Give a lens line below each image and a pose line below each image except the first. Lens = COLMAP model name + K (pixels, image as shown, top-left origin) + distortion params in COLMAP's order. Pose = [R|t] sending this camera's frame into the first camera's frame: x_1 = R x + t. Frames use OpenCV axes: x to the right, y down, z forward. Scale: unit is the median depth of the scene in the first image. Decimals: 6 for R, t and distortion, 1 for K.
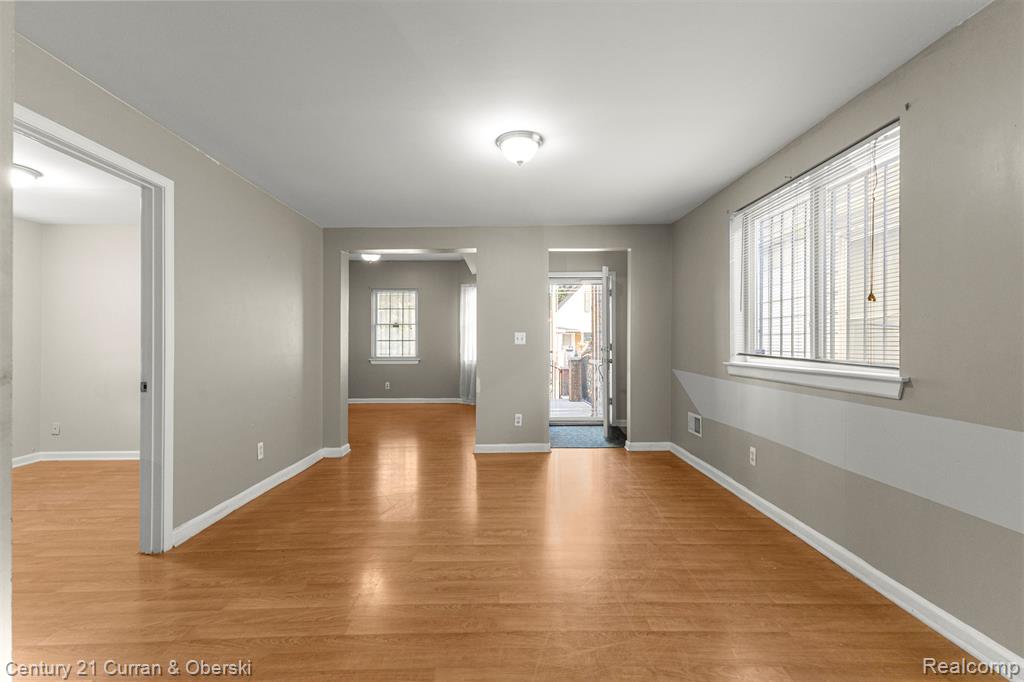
lens RADIAL K [[443.9, 0, 514.0], [0, 443.9, 338.9], [0, 0, 1]] dist [0.014723, -0.005527]
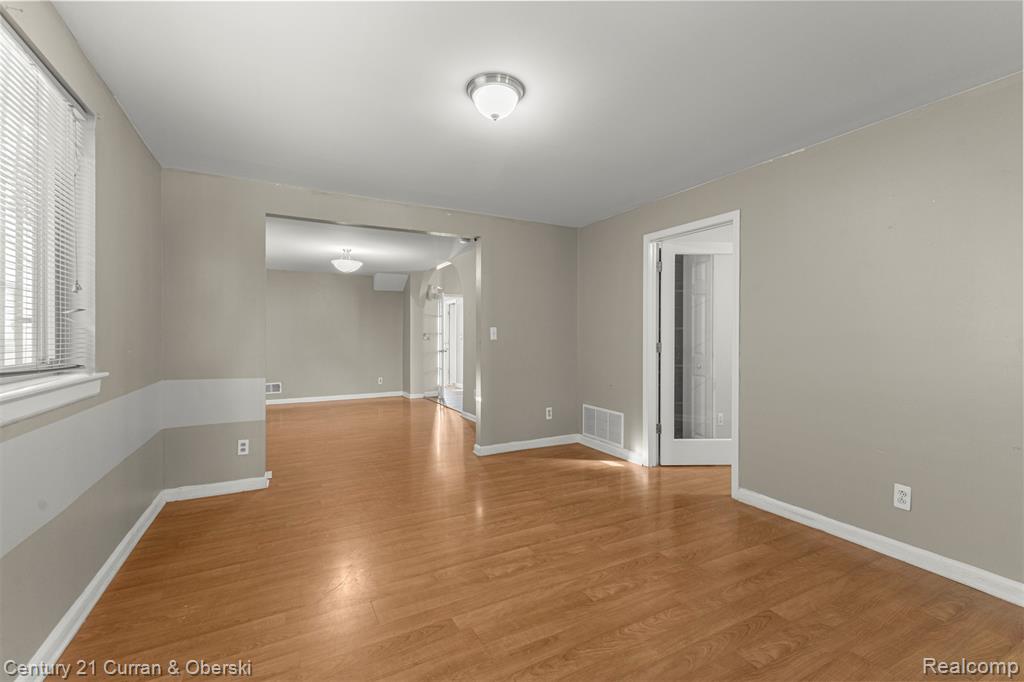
lens RADIAL K [[443.9, 0, 514.0], [0, 443.9, 338.9], [0, 0, 1]] dist [0.014723, -0.005527]
pose [[-0.890887, 0.002057, -0.454220, 0.368573], [0.003673, 0.999990, -0.002675, 0.009335], [0.454210, -0.004052, -0.890885, 1.822256]]
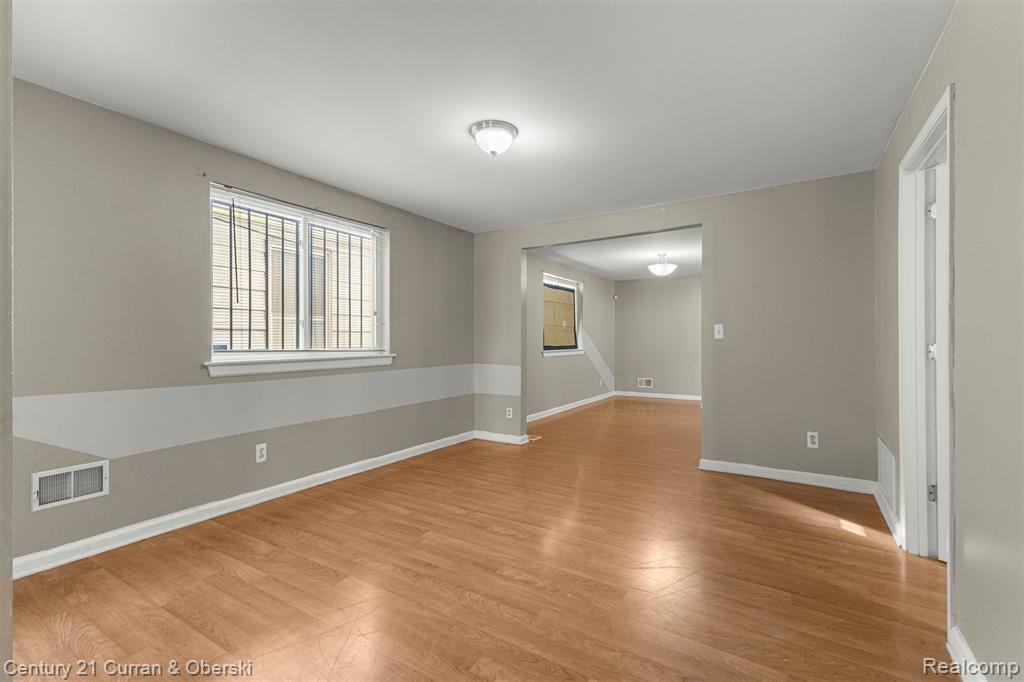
lens RADIAL K [[452.9, 0, 505.1], [0, 452.9, 337.4], [0, 0, 1]] dist [0.020763, 0.000219]
pose [[-0.828086, 0.006096, 0.560568, -0.600988], [-0.000975, 0.999924, -0.012314, 0.022522], [-0.560601, -0.010744, -0.828017, 1.910751]]
